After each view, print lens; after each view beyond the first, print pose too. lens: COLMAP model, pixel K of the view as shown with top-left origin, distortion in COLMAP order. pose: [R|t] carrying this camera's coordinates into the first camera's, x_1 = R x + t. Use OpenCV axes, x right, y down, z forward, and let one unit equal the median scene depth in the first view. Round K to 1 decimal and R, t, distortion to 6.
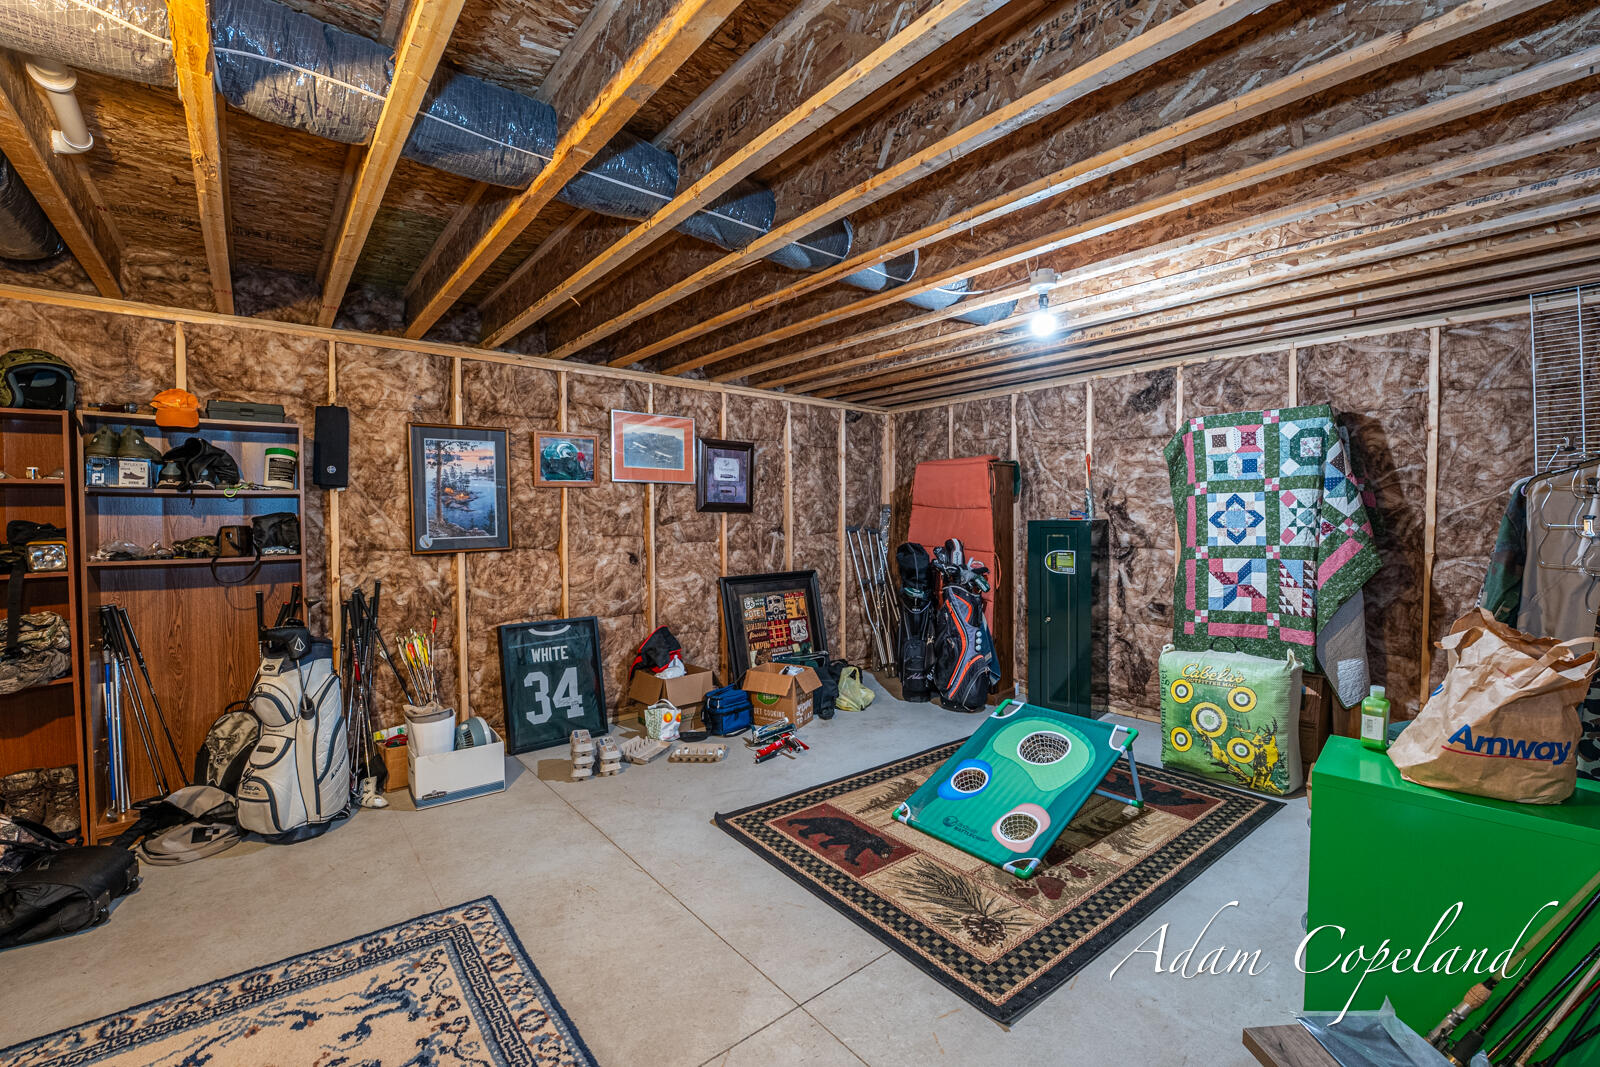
lens RADIAL K [[648.5, 0, 805.5], [0, 648.5, 531.5], [0, 0, 1]] dist [-0.029033, 0.004084]
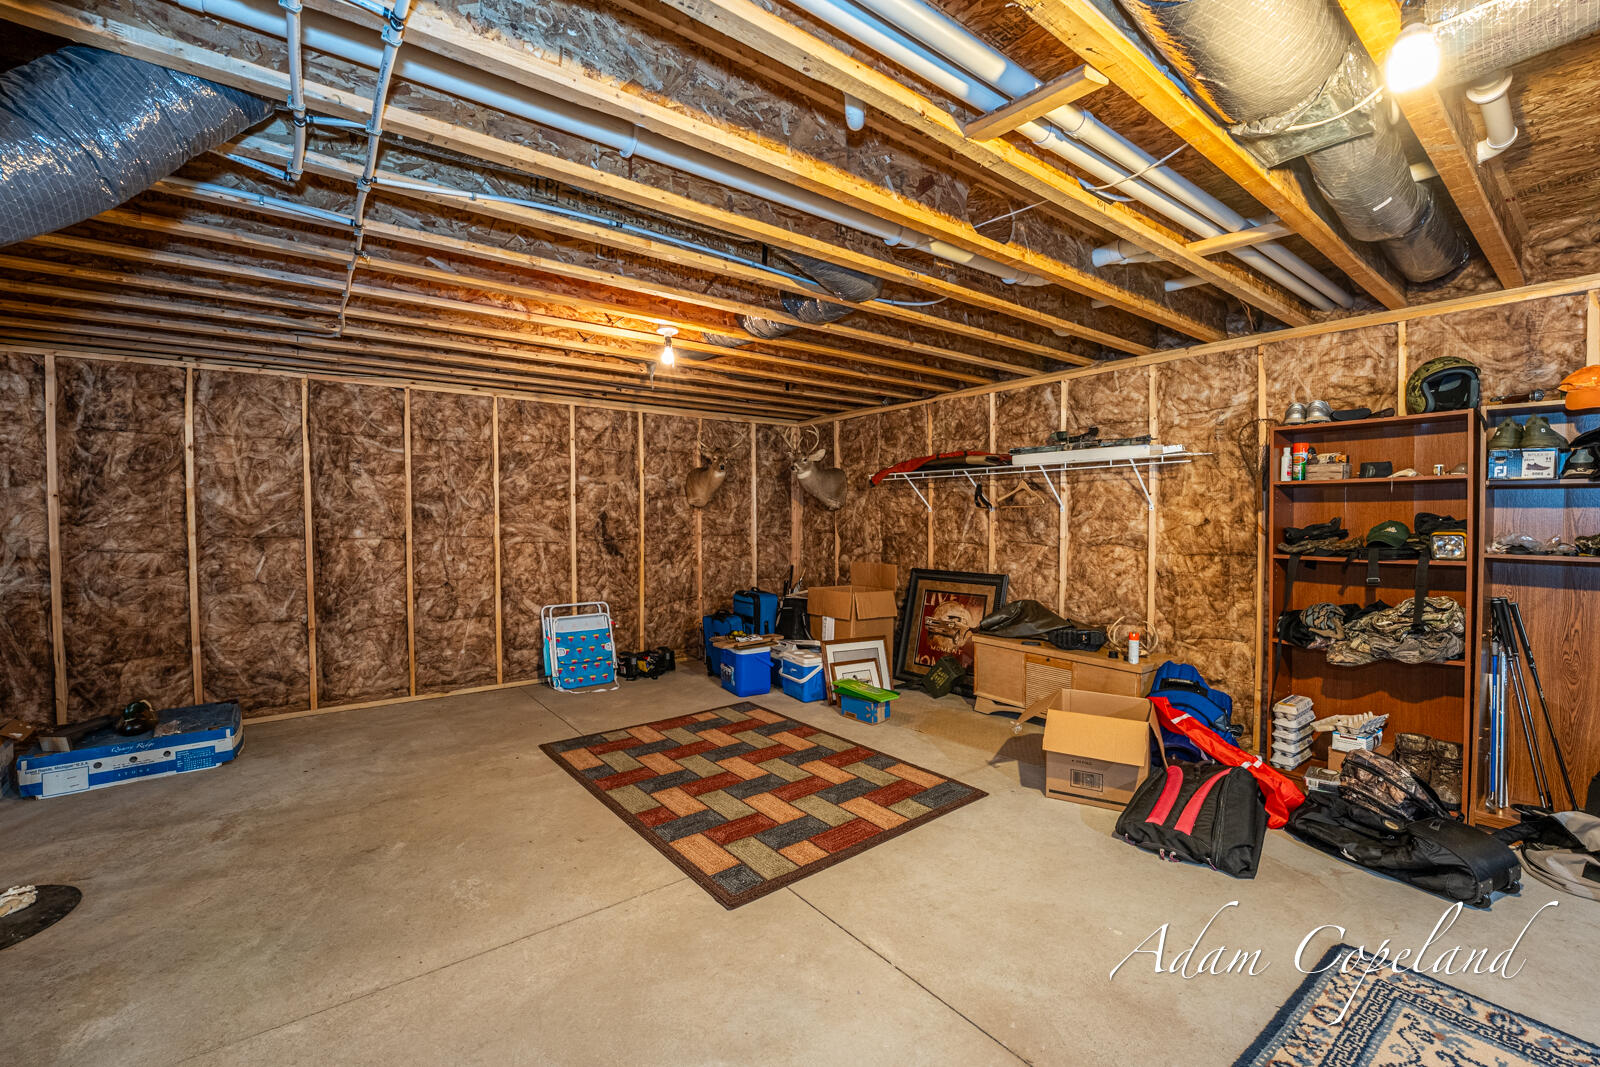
lens RADIAL K [[648.5, 0, 805.5], [0, 648.5, 531.5], [0, 0, 1]] dist [-0.029033, 0.004084]
pose [[-0.016031, 0.031349, -0.999380, -0.095865], [-0.021015, 0.999277, 0.031683, 0.003272], [0.999651, 0.021510, -0.015361, -0.094231]]
